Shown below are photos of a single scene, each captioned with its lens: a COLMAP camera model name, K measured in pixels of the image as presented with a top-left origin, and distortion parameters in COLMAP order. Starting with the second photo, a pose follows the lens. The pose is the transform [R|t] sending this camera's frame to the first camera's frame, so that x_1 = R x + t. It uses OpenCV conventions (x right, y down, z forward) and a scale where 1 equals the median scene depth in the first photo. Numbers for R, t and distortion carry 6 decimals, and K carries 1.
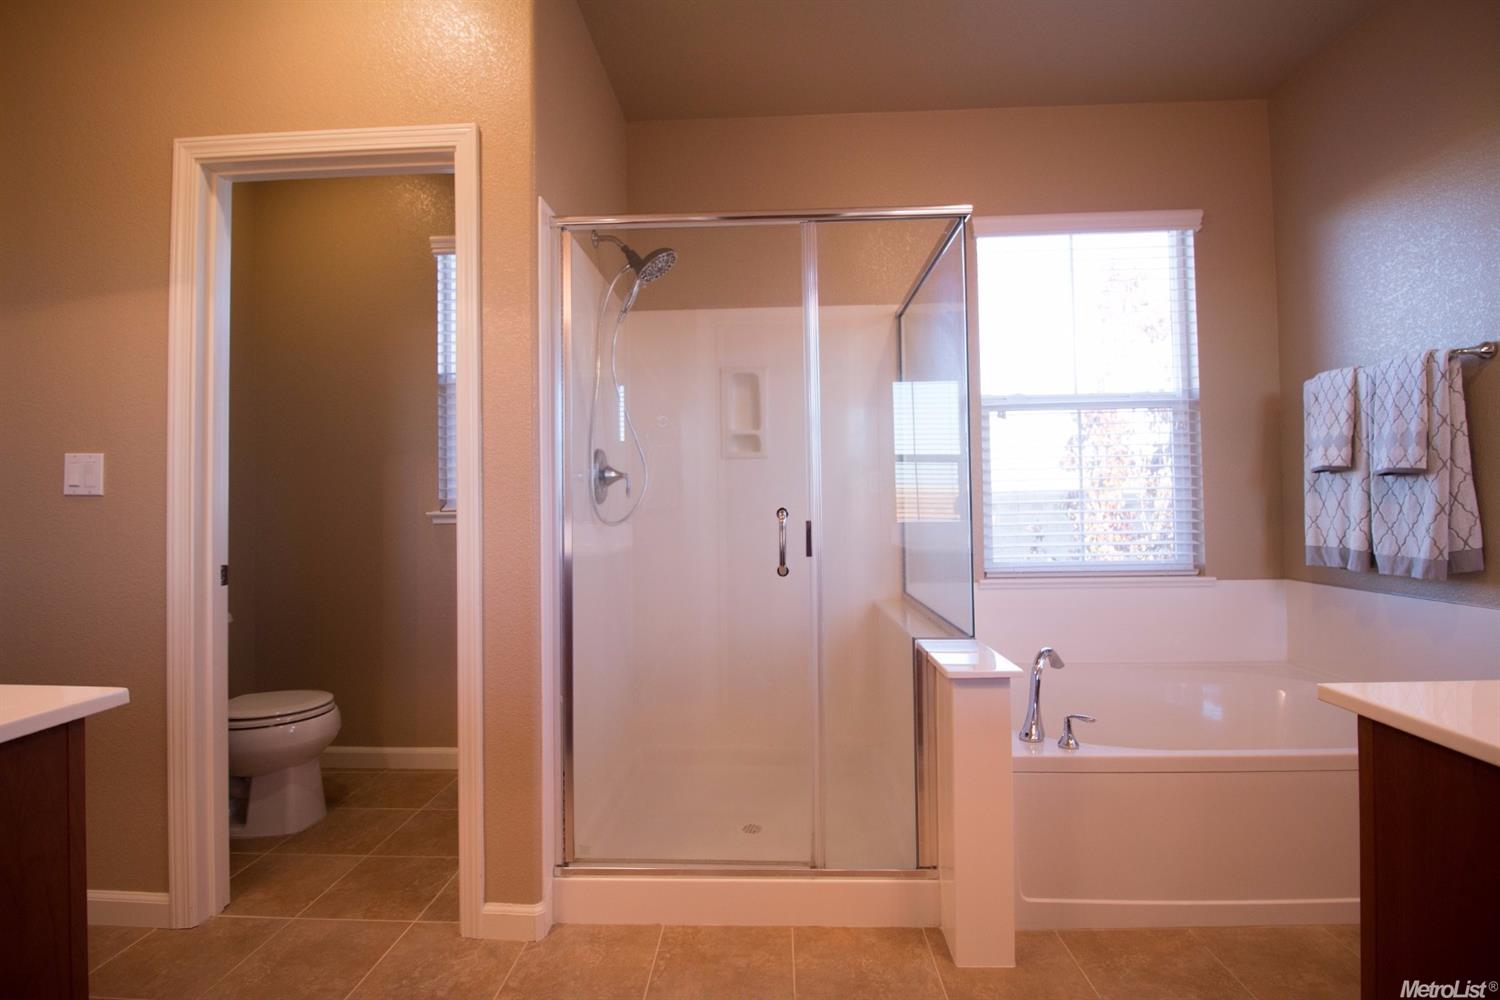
lens RADIAL K [[699.9, 0, 748.0], [0, 699.9, 493.5], [0, 0, 1]] dist [-0.023774, -0.001282]
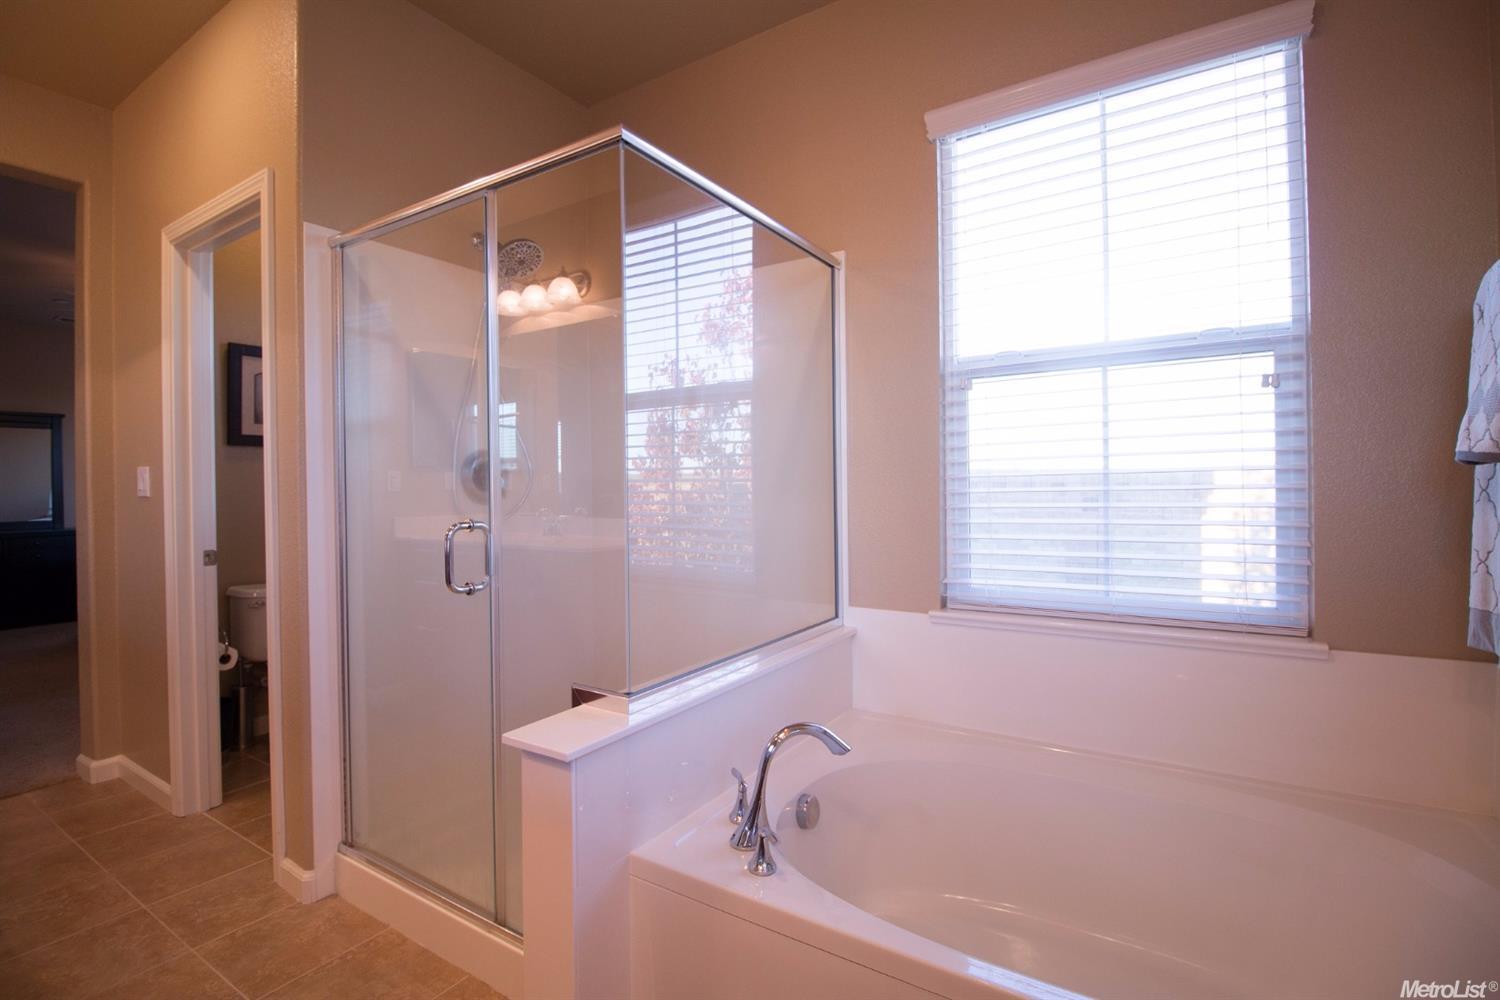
lens RADIAL K [[699.9, 0, 748.0], [0, 699.9, 493.5], [0, 0, 1]] dist [-0.023774, -0.001282]
pose [[0.861953, 0.009317, -0.506903, 0.796823], [0.009847, 0.999335, 0.035113, -0.040458], [0.506893, -0.035257, 0.861288, 0.399717]]
